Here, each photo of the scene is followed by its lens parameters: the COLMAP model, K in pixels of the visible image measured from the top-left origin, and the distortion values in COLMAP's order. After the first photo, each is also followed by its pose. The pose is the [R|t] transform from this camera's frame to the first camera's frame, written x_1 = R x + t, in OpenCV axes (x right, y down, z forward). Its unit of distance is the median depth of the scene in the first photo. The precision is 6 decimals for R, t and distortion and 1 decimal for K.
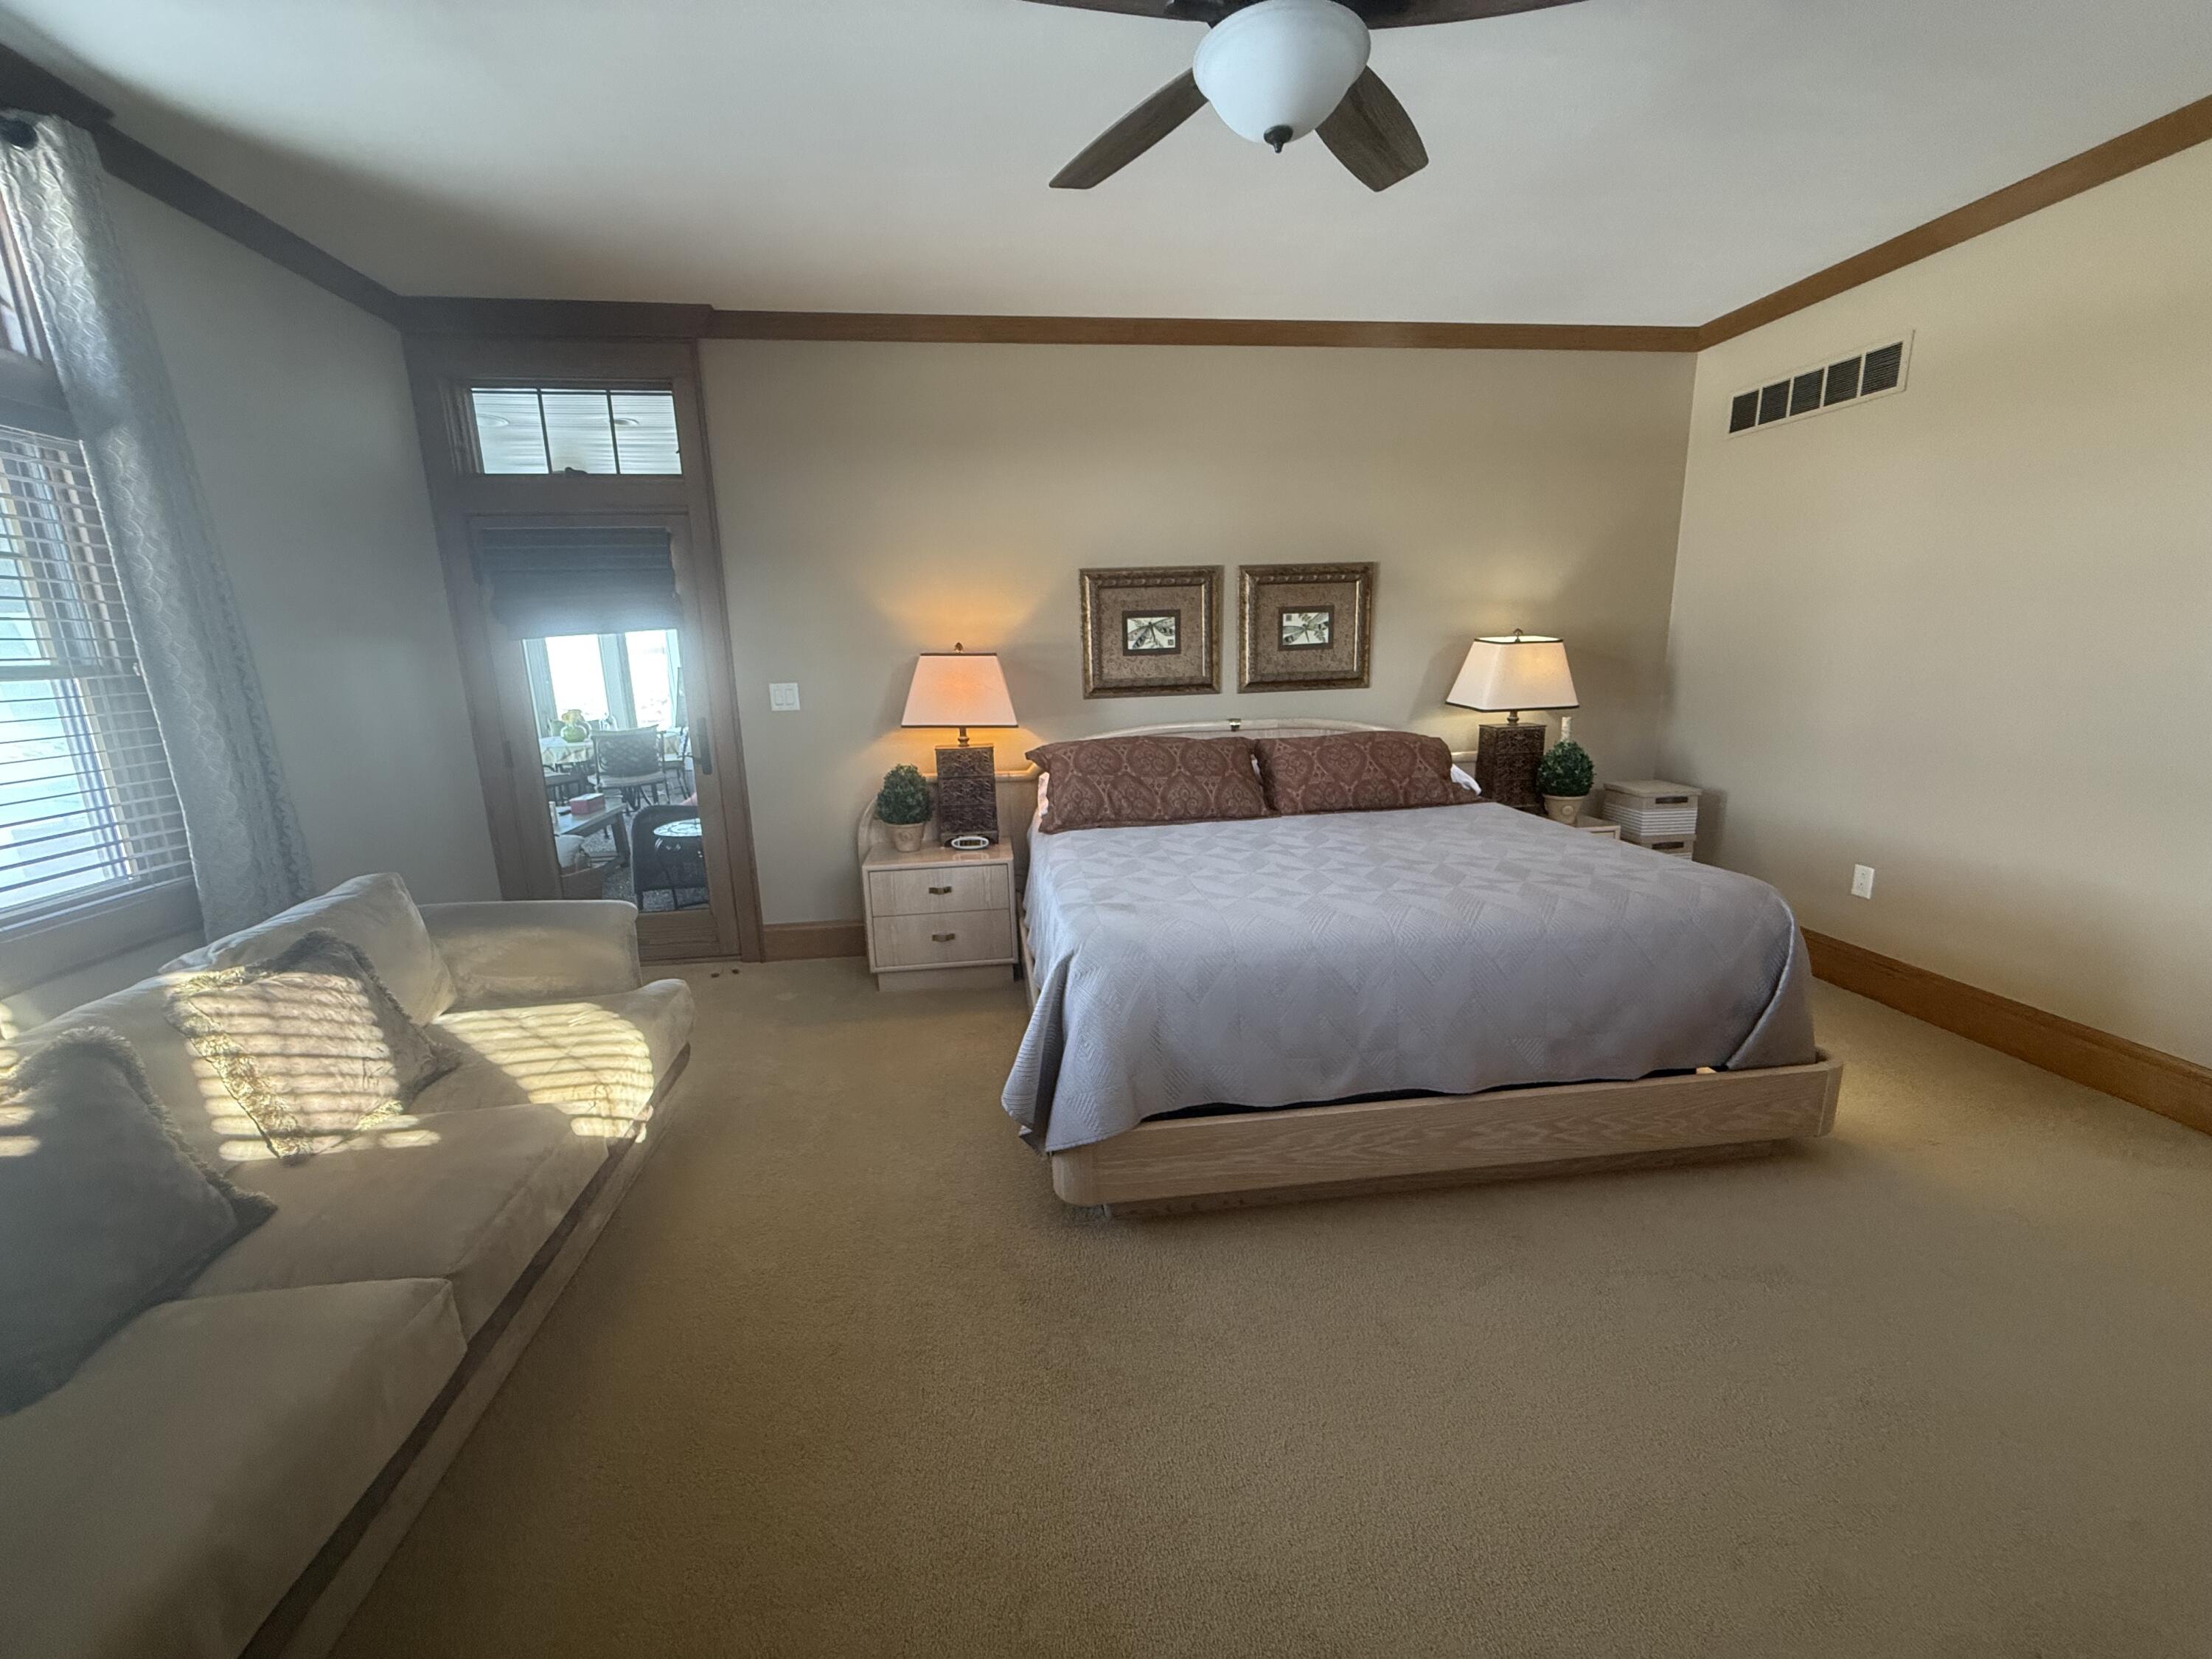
lens RADIAL K [[881.2, 0, 1098.6], [0, 881.2, 834.3], [0, 0, 1]] dist [-0.001405, -0.000075]
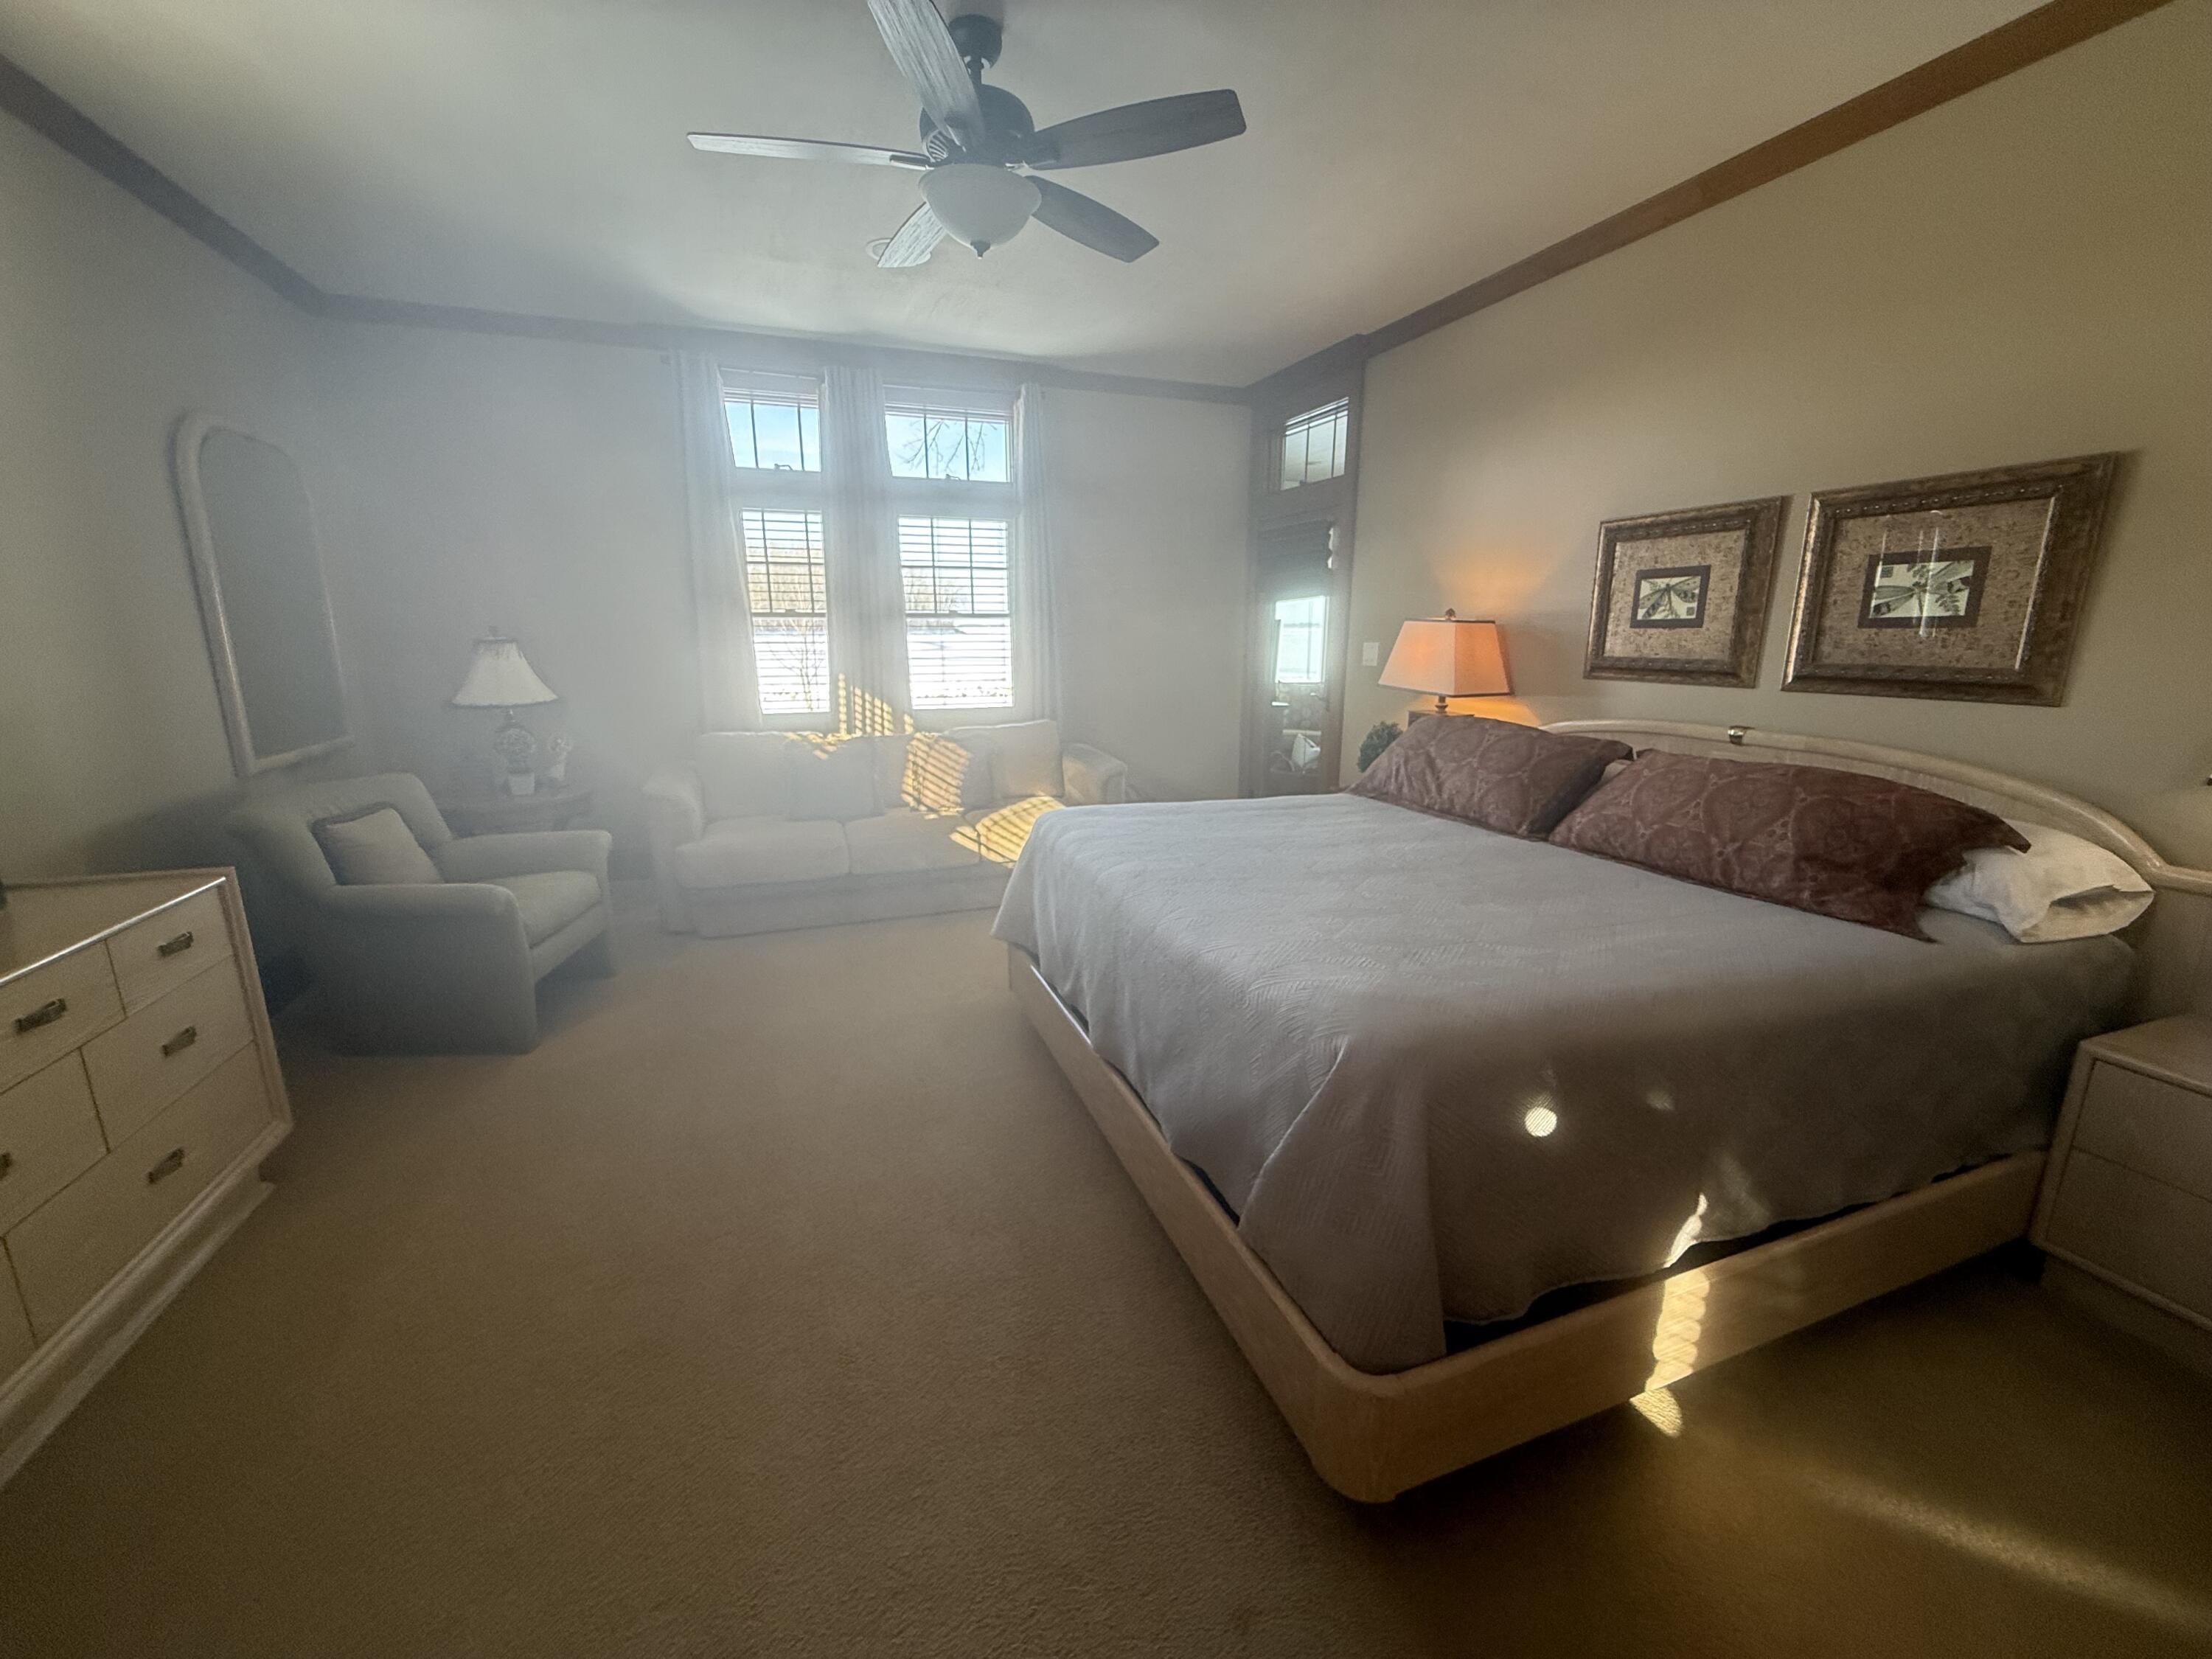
lens RADIAL K [[881.2, 0, 1099.1], [0, 881.2, 823.3], [0, 0, 1]] dist [-0.001405, -0.000075]
pose [[0.226201, 0.238179, -0.944512, 0.700885], [-0.219051, 0.957247, 0.188930, -0.080784], [0.949131, 0.164160, 0.268704, 0.370273]]
